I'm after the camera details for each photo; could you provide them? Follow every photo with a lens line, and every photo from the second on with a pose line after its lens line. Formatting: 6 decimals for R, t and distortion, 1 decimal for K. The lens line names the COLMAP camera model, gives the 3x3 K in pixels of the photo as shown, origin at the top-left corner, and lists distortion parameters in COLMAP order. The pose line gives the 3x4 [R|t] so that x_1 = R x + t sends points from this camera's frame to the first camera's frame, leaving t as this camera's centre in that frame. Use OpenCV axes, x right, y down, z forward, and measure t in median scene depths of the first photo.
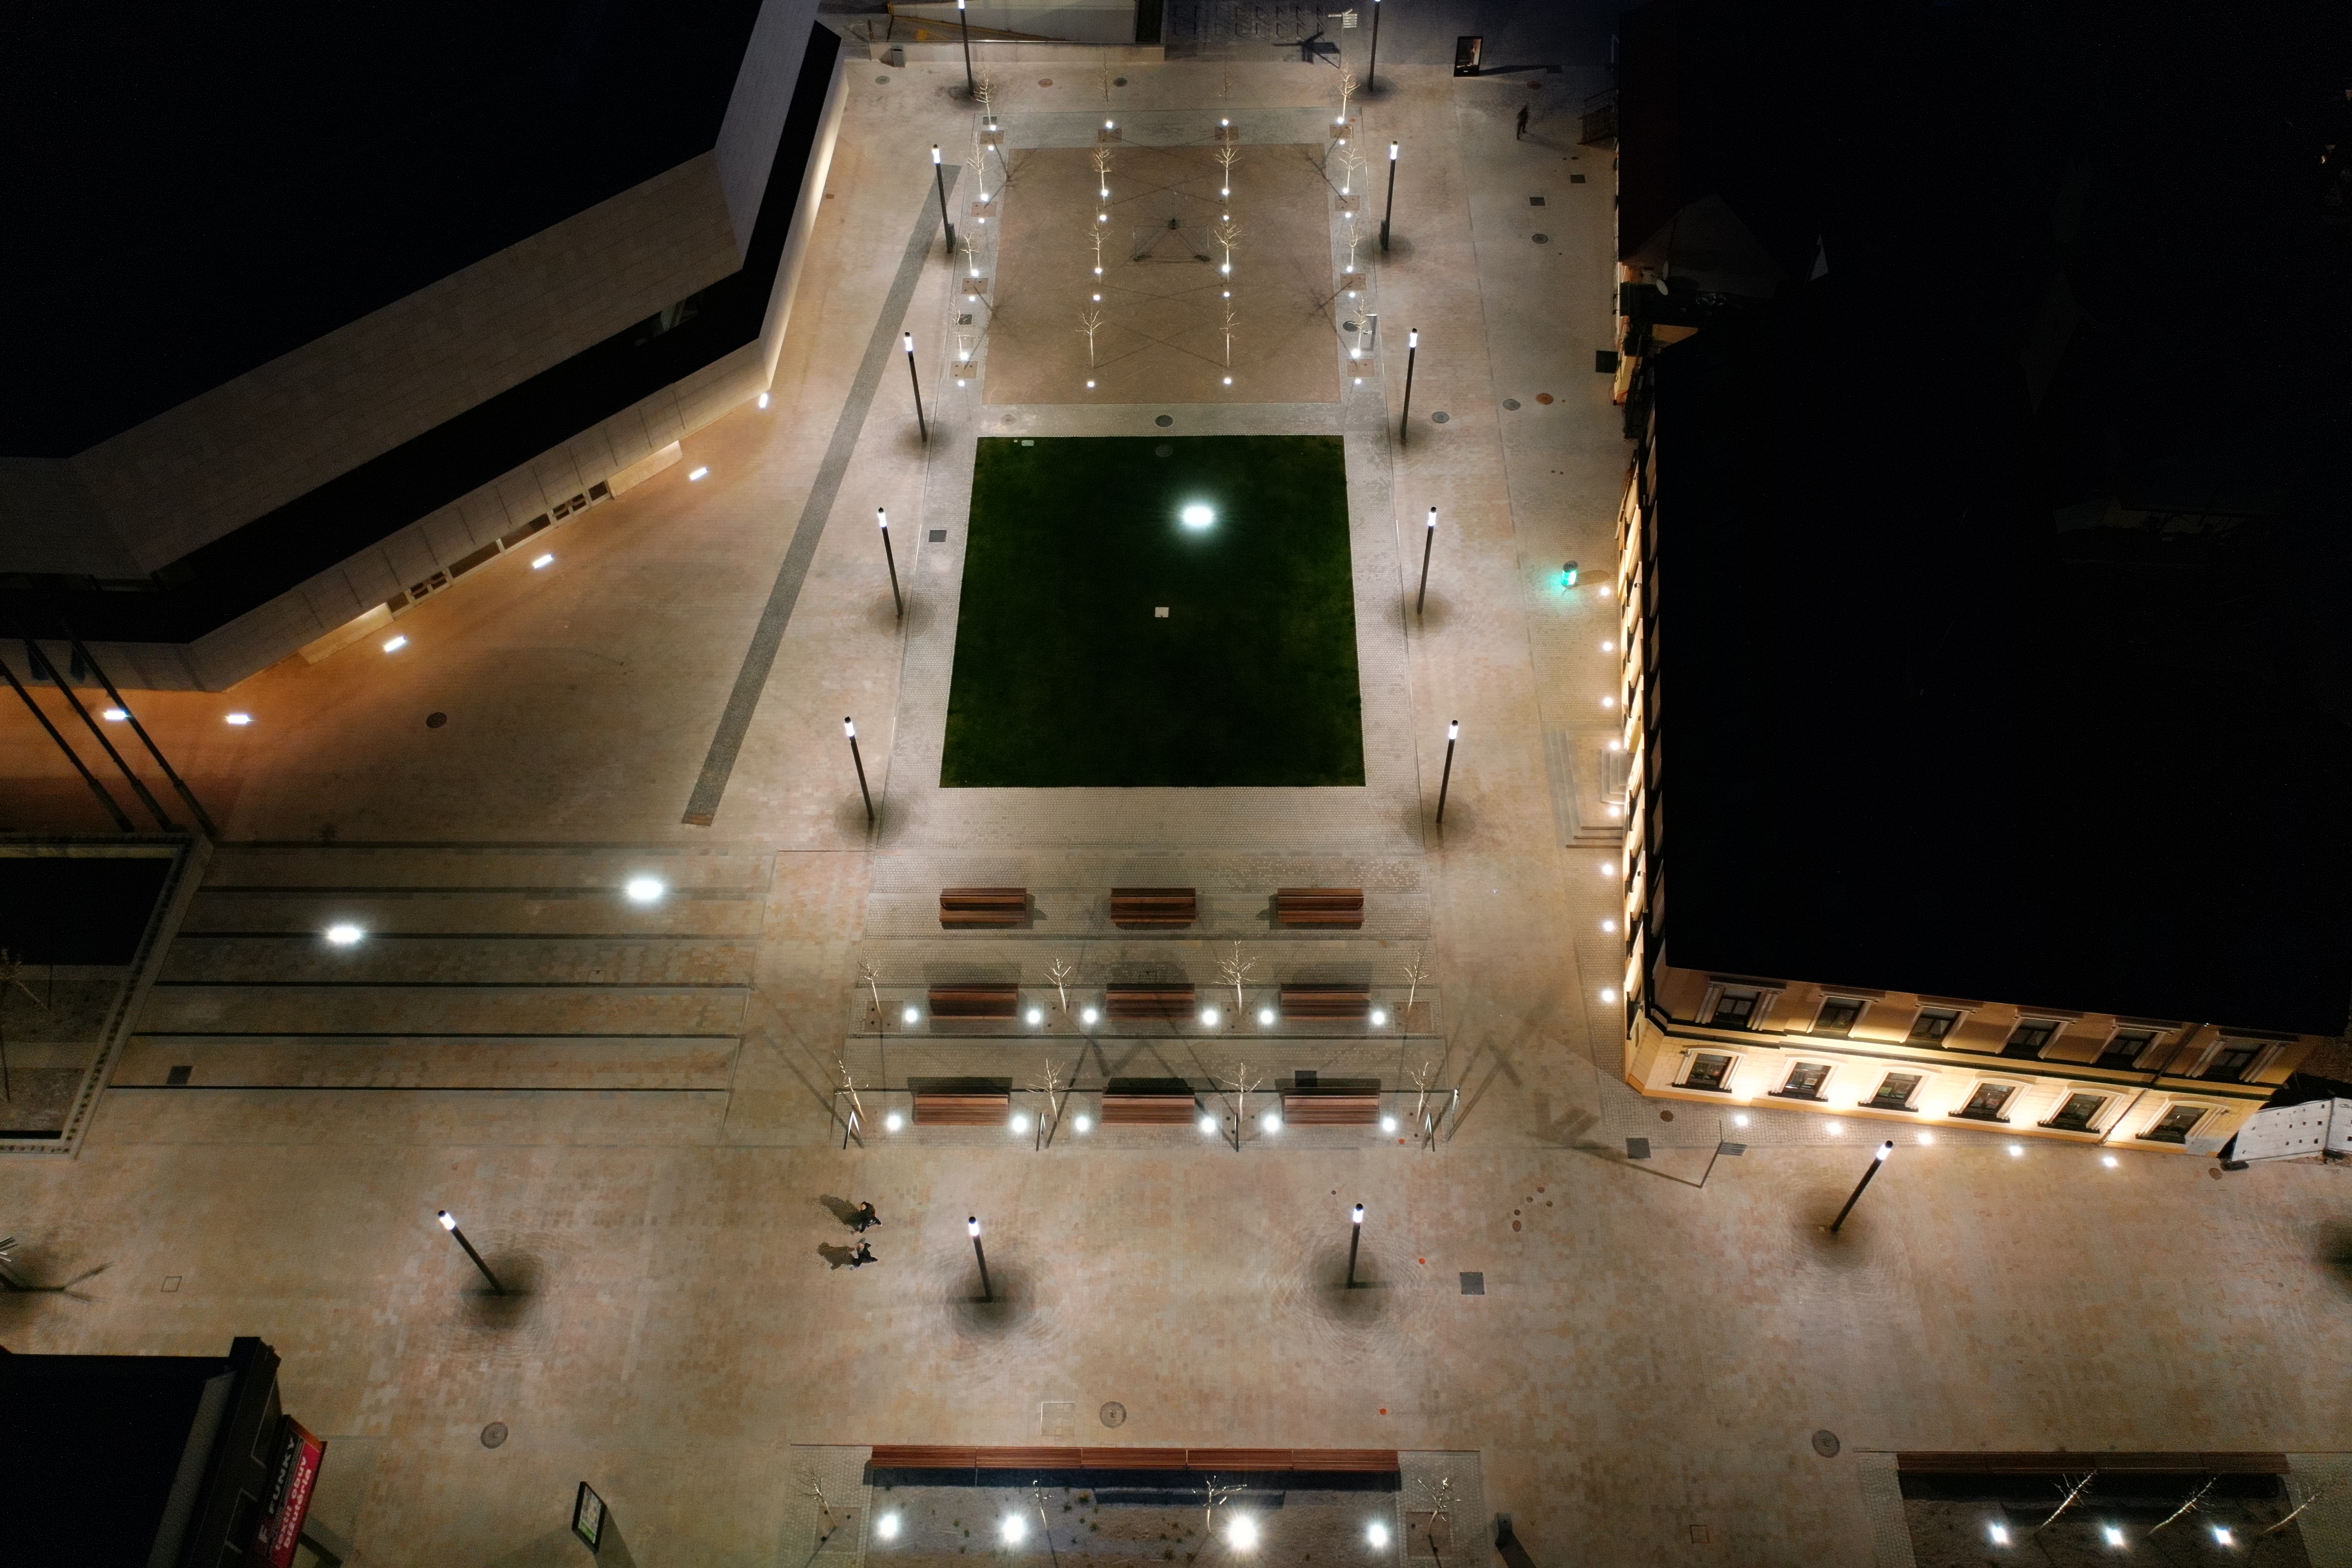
lens RADIAL K [[1865.9, 0, 1176.0], [0, 1865.9, 784.0], [0, 0, 1]] dist [-0.003575, 0.001551]
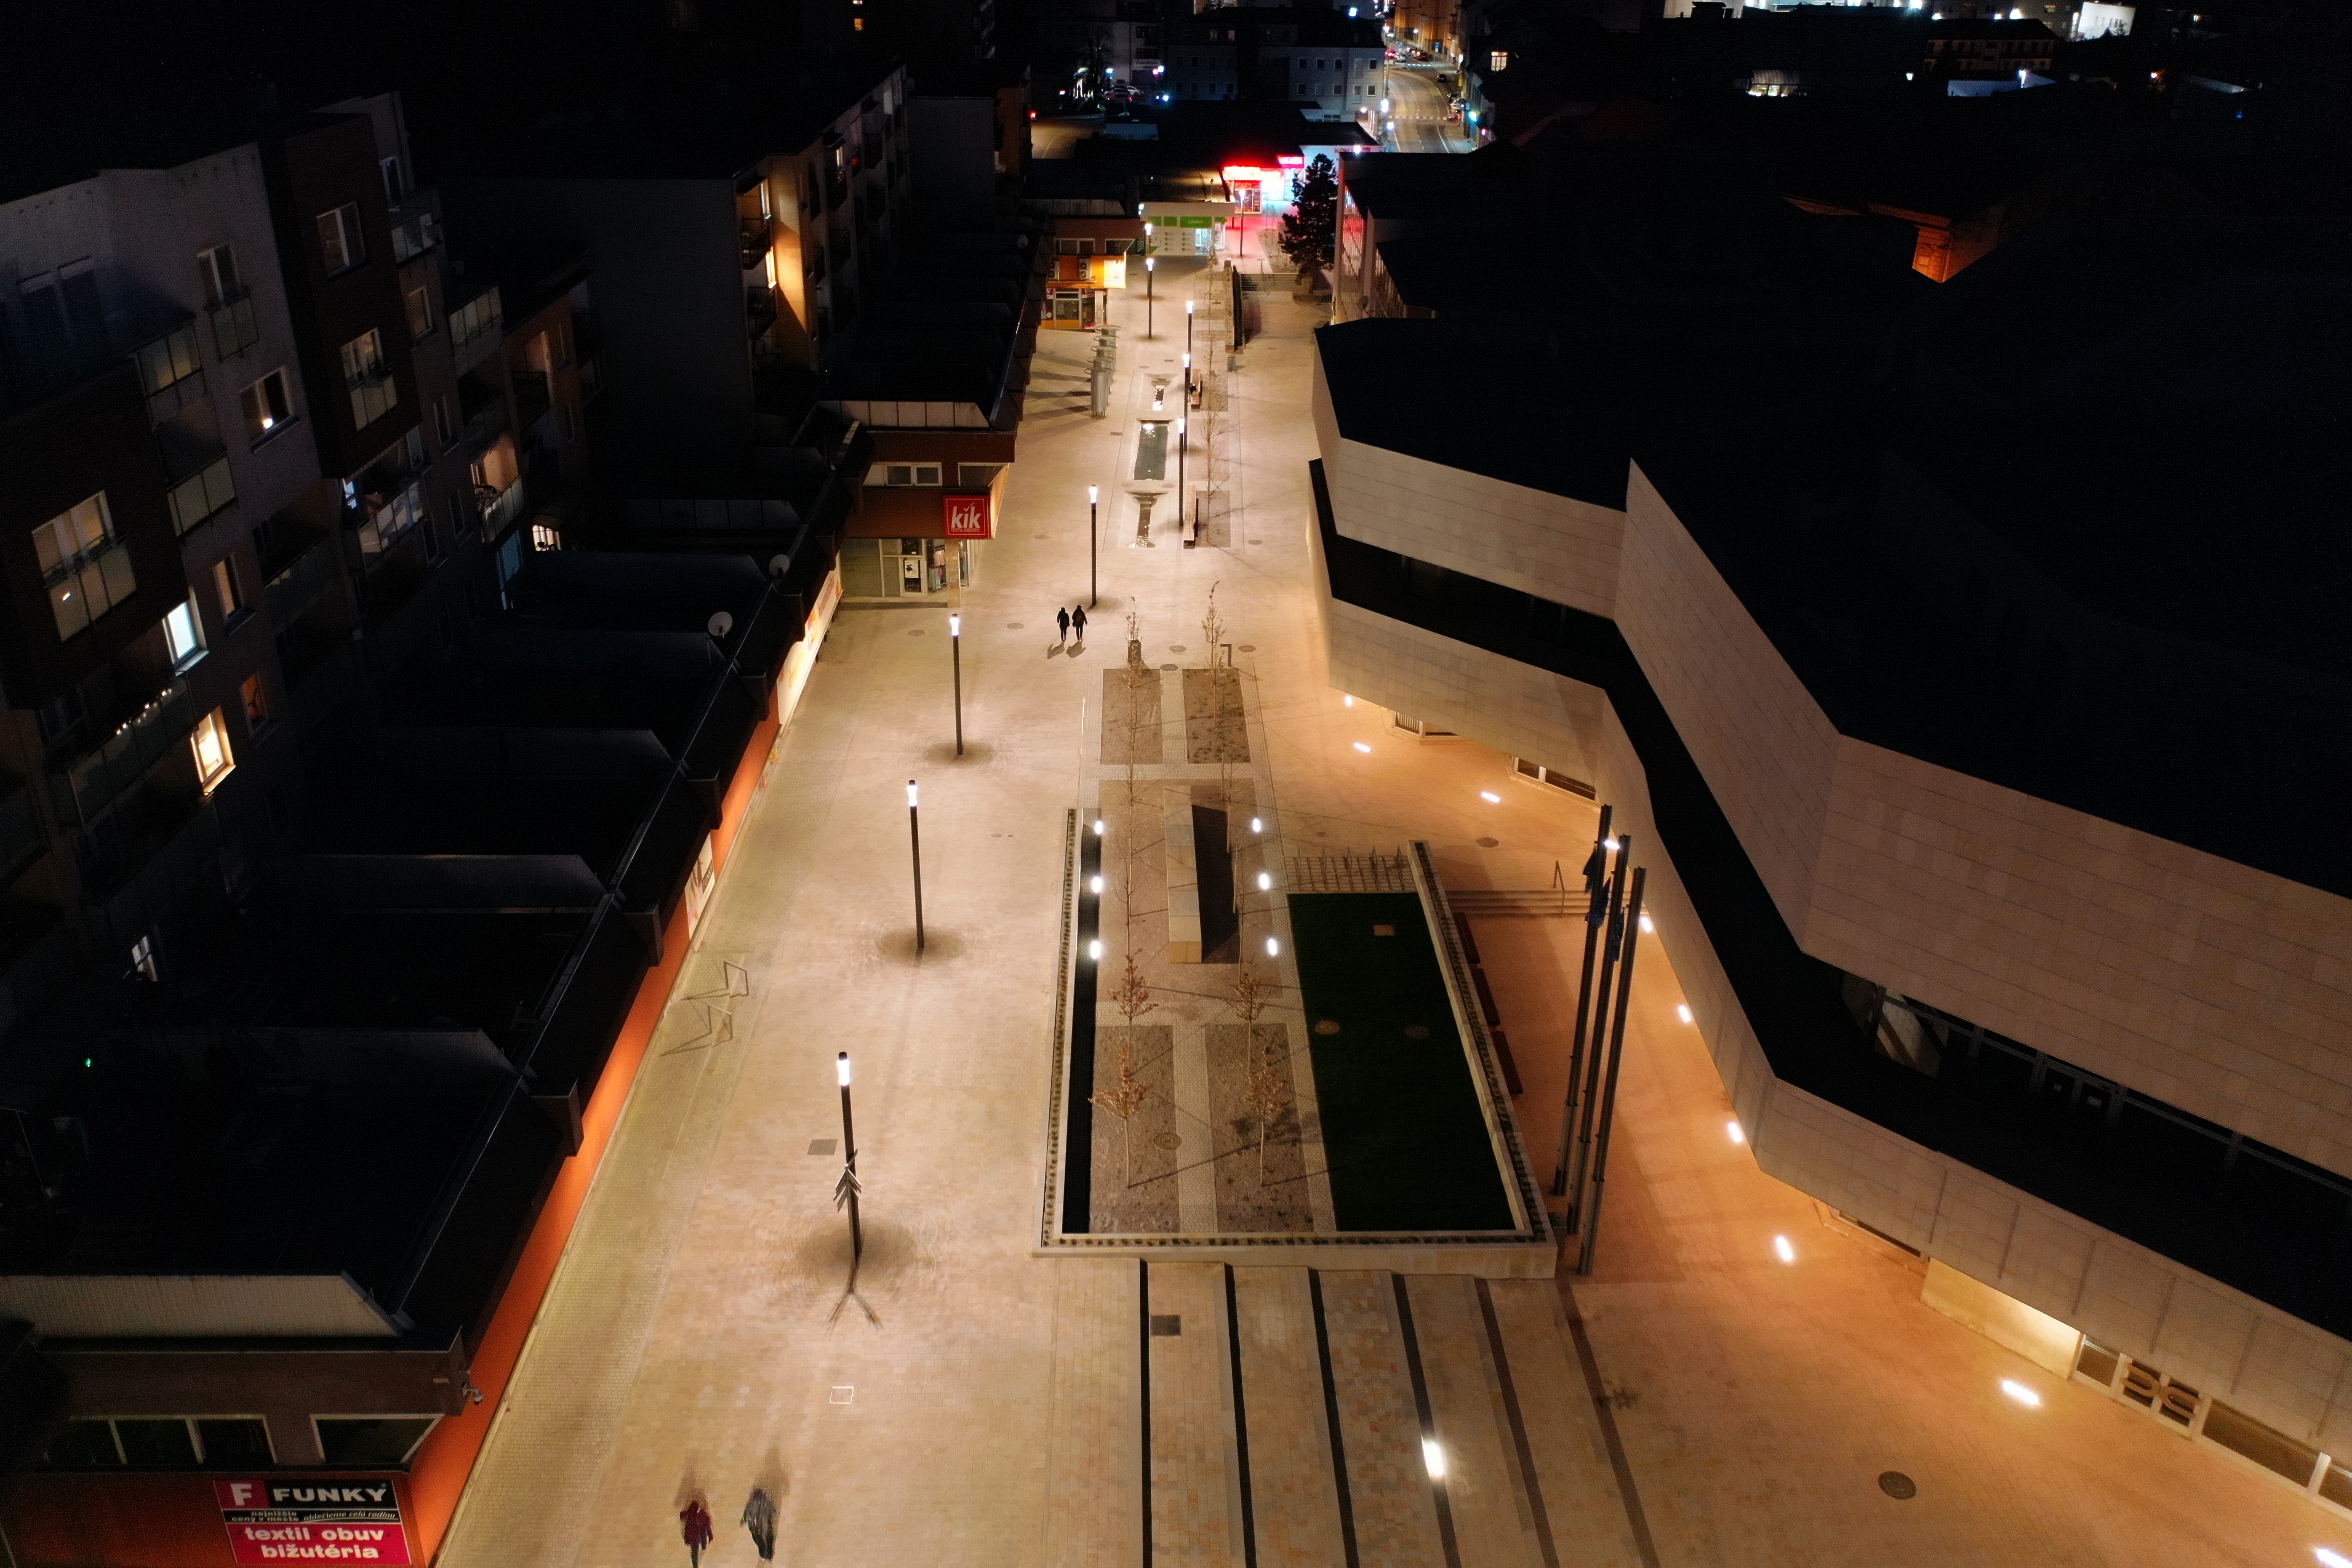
lens RADIAL K [[1865.9, 0, 1176.0], [0, 1865.9, 784.0], [0, 0, 1]] dist [-0.003575, 0.001551]
pose [[0.027420, 0.445689, -0.894768, 0.005340], [-0.798721, 0.547997, 0.248484, -0.114977], [0.601077, 0.707856, 0.371007, 0.506653]]
